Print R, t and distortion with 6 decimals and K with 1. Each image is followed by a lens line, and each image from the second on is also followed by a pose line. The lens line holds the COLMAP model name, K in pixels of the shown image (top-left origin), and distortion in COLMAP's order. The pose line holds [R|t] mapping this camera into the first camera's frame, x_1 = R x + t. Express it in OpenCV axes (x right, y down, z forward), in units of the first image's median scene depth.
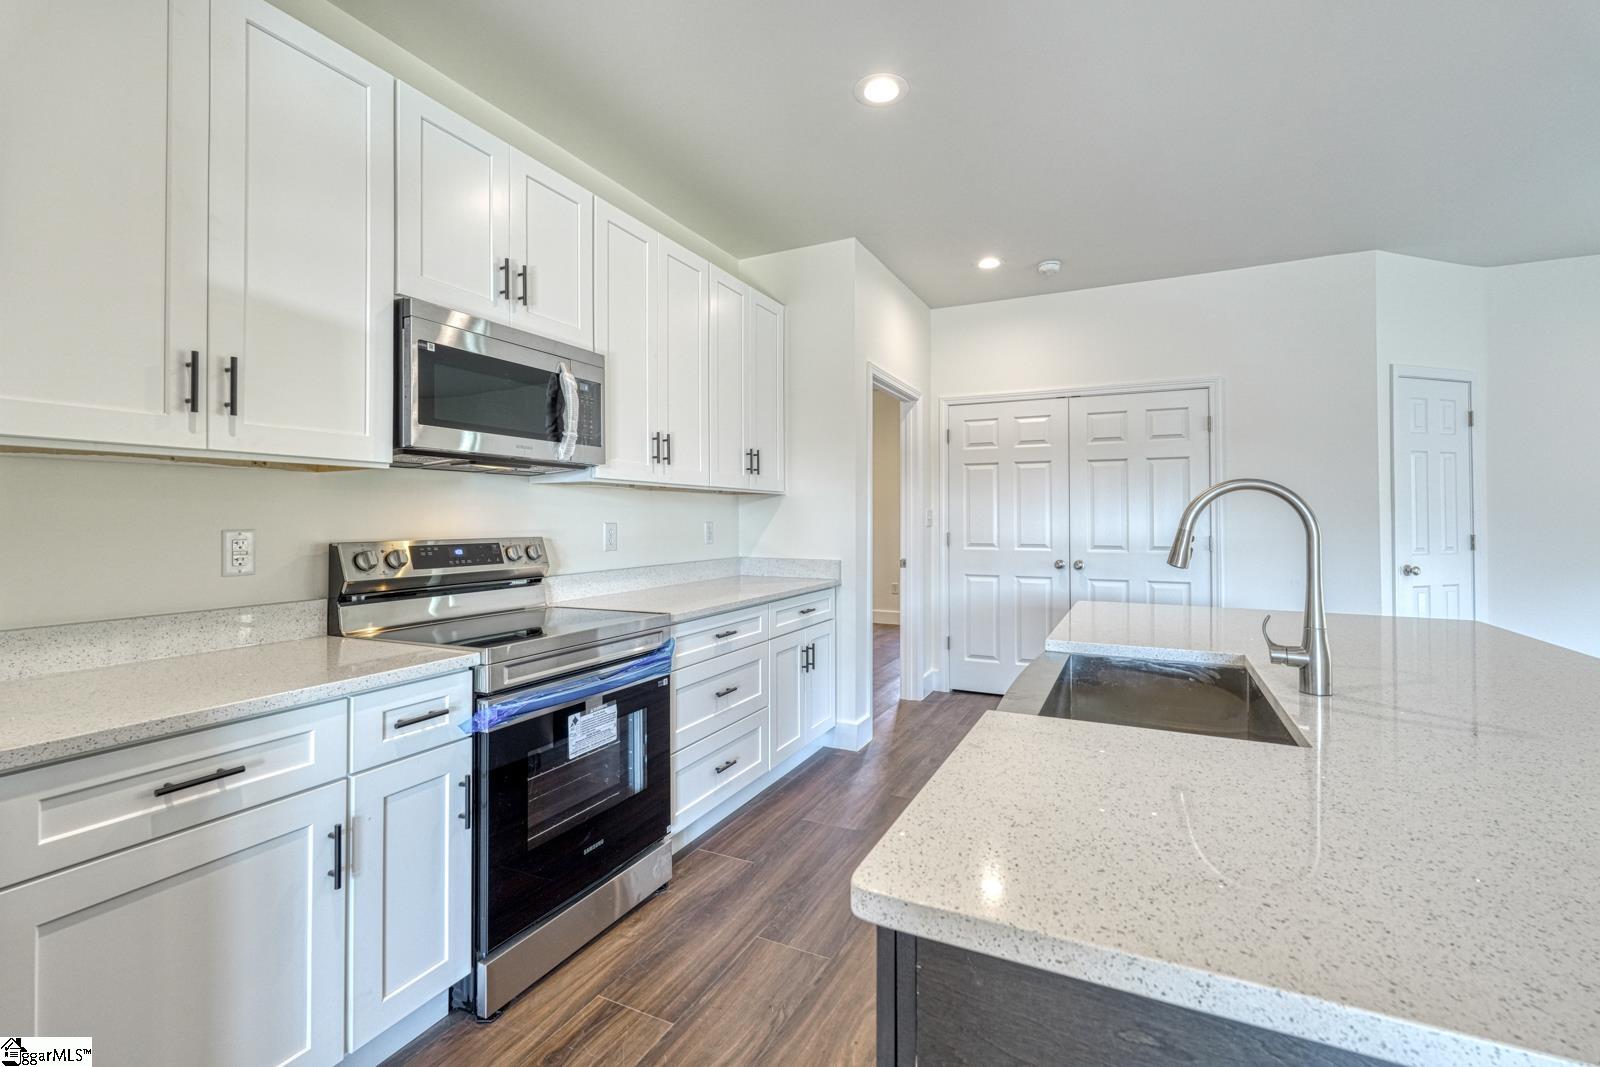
lens RADIAL K [[709.1, 0, 801.0], [0, 709.1, 506.1], [0, 0, 1]] dist [0.000551, 0.000771]
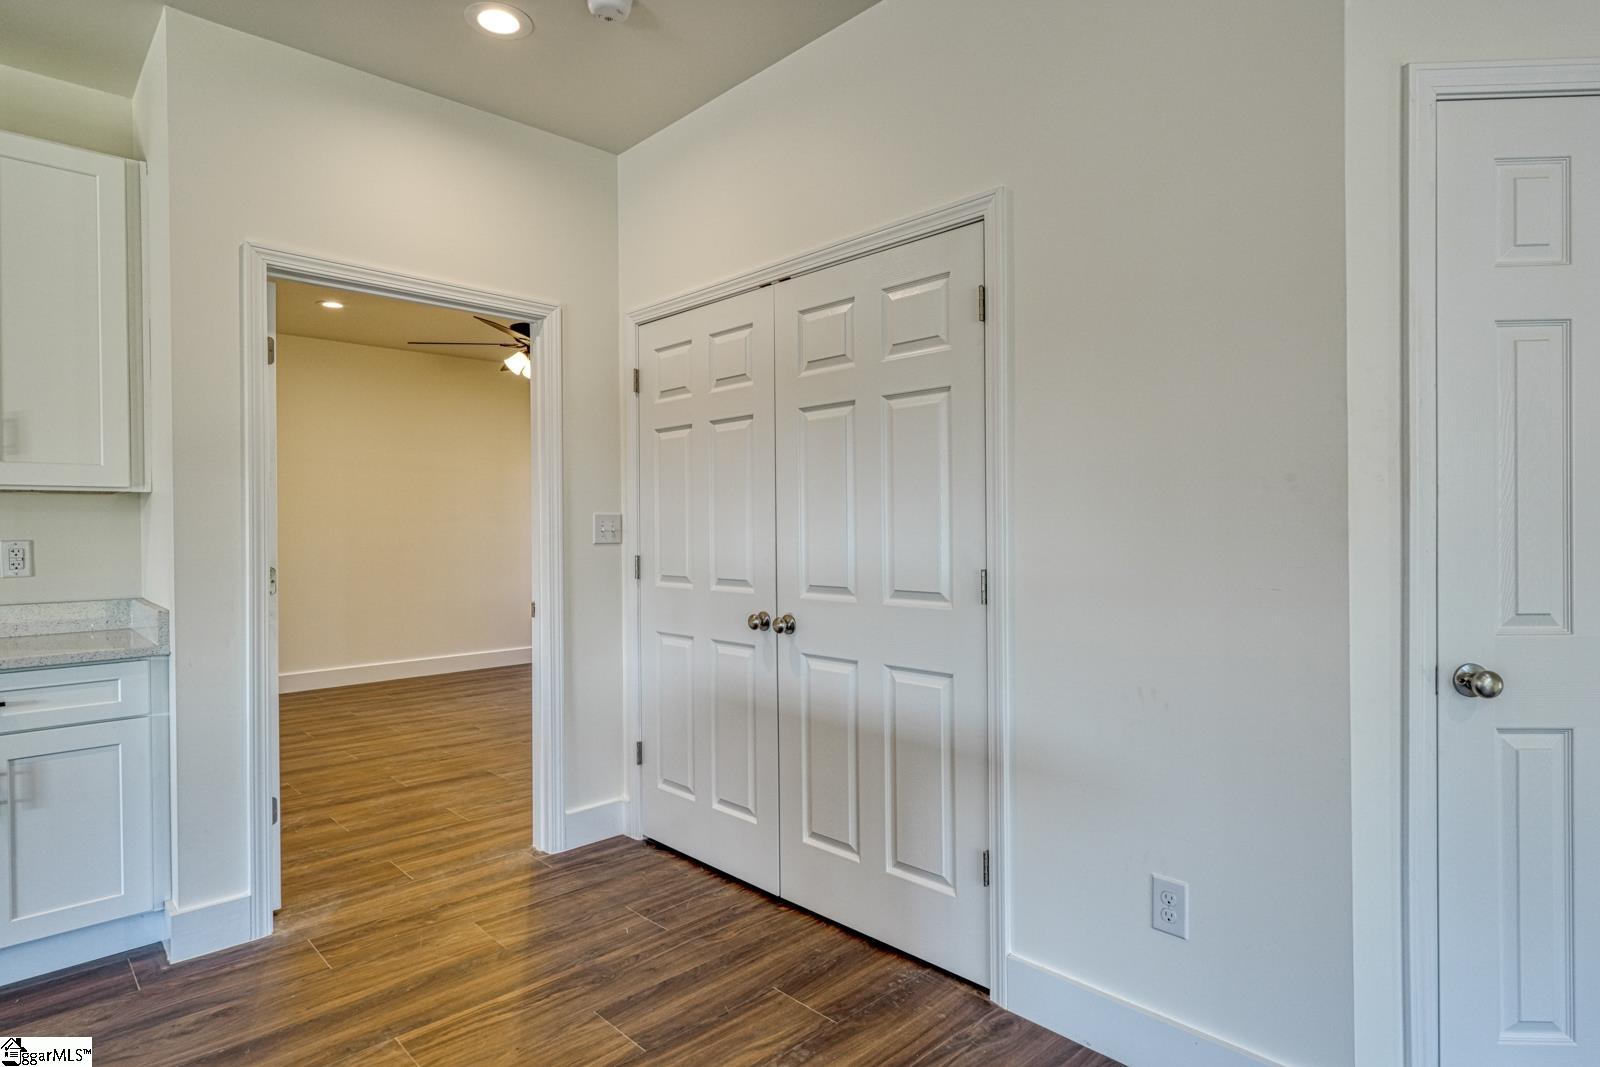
lens RADIAL K [[865.0, 0, 803.6], [0, 865.0, 532.2], [0, 0, 1]] dist [-0.000218, -0.000457]
pose [[0.939062, -0.004739, -0.343715, 1.127164], [0.013351, 0.999653, 0.022693, 0.011783], [0.343488, -0.025899, 0.938800, 0.822432]]
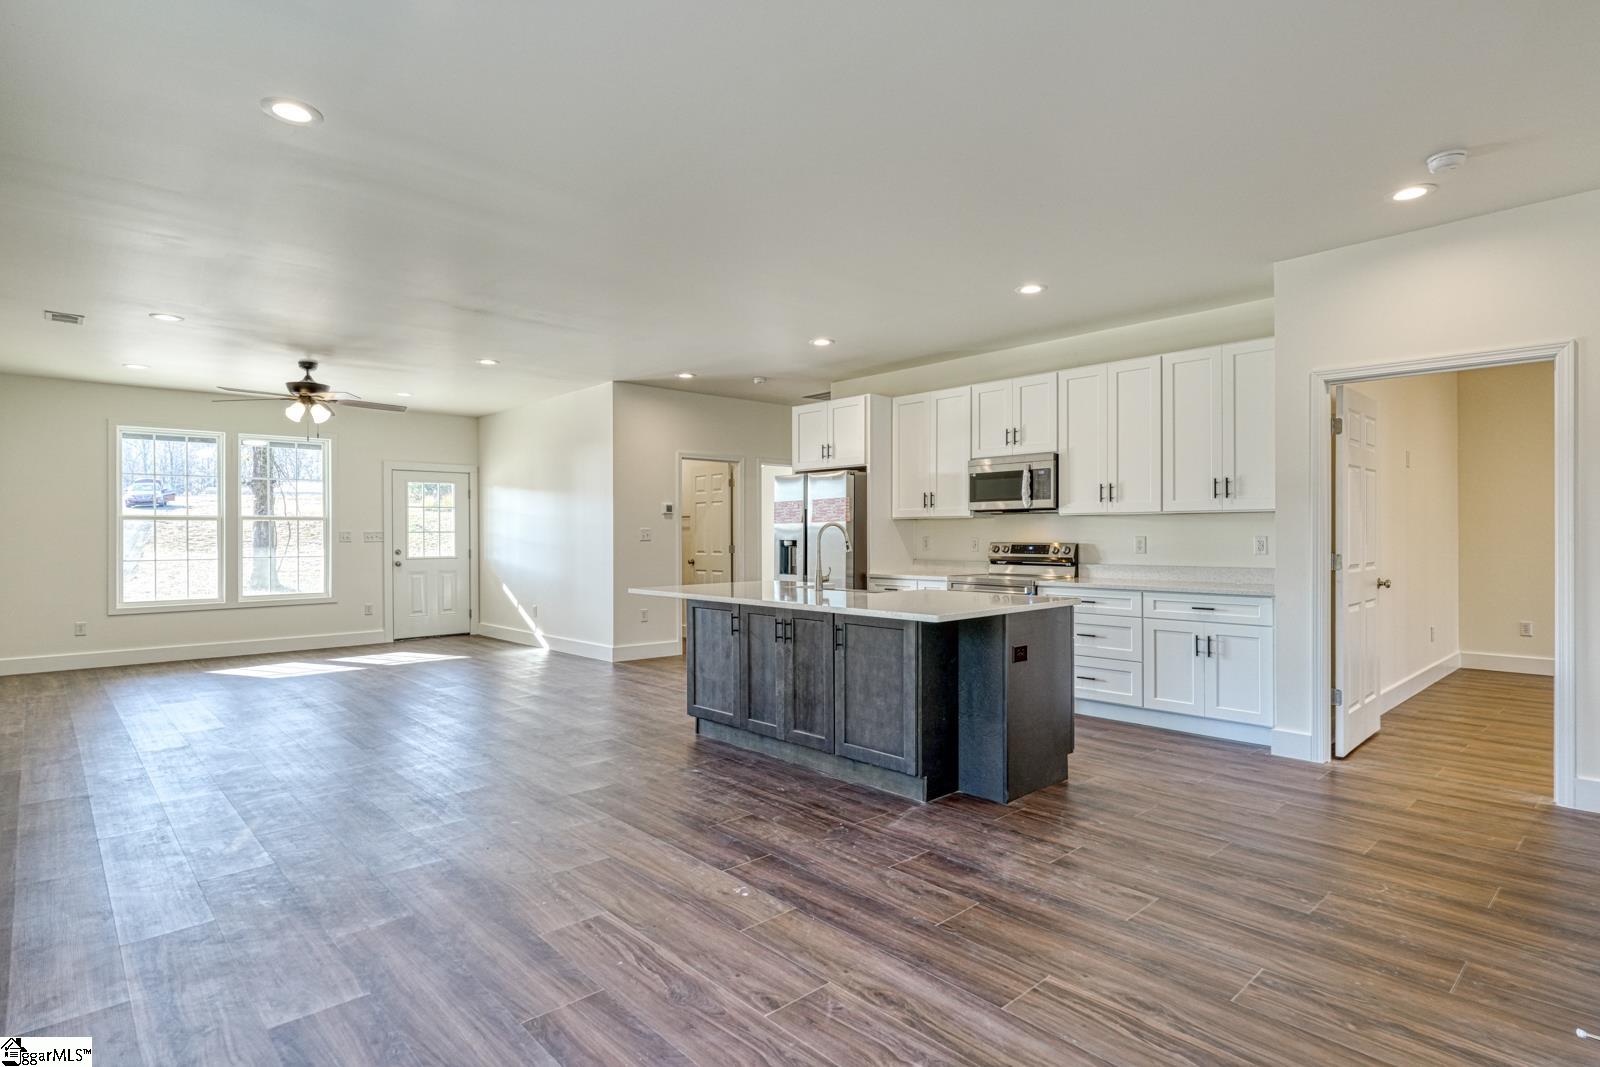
lens RADIAL K [[828.3, 0, 808.2], [0, 828.3, 534.7], [0, 0, 1]] dist [0.000843, 0.000491]
pose [[-0.356246, 0.003817, -0.934384, 2.190210], [0.020509, 0.999783, -0.003735, 0.013963], [0.934167, -0.020494, -0.356247, 1.189050]]
